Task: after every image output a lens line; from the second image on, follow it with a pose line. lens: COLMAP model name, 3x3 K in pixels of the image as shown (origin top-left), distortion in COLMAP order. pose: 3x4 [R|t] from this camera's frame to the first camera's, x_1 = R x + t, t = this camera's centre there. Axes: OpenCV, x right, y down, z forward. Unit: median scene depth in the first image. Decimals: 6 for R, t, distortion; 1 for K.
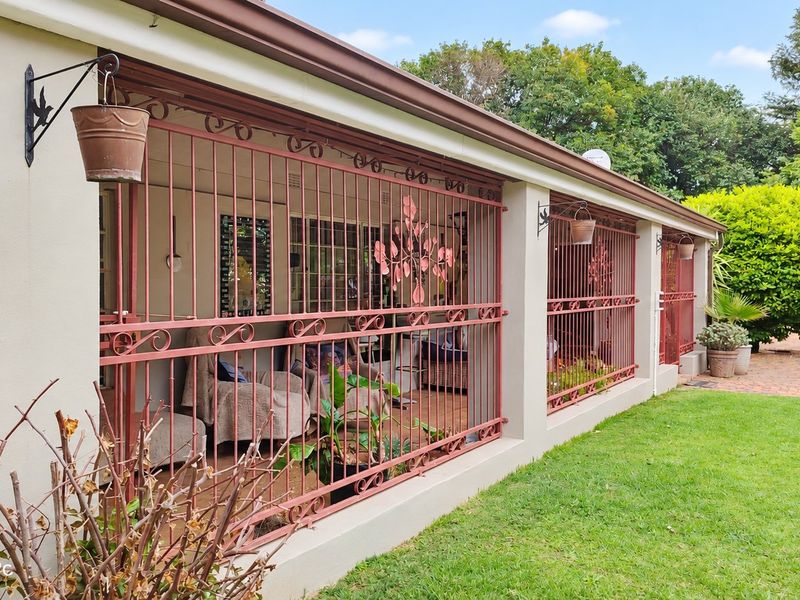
lens RADIAL K [[726.7, 0, 447.1], [0, 726.7, 297.2], [0, 0, 1]] dist [0.079774, 0.004109]
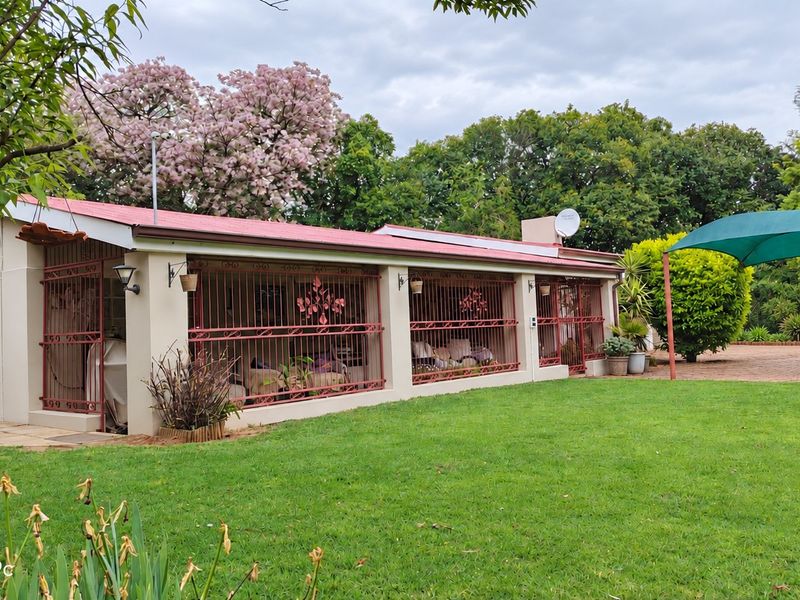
lens RADIAL K [[726.7, 0, 447.1], [0, 726.7, 297.2], [0, 0, 1]] dist [0.079774, 0.004109]
pose [[0.989950, -0.045294, -0.133966, 0.227699], [0.038041, 0.997694, -0.056214, 0.024084], [0.136203, 0.050553, 0.989390, -0.426409]]
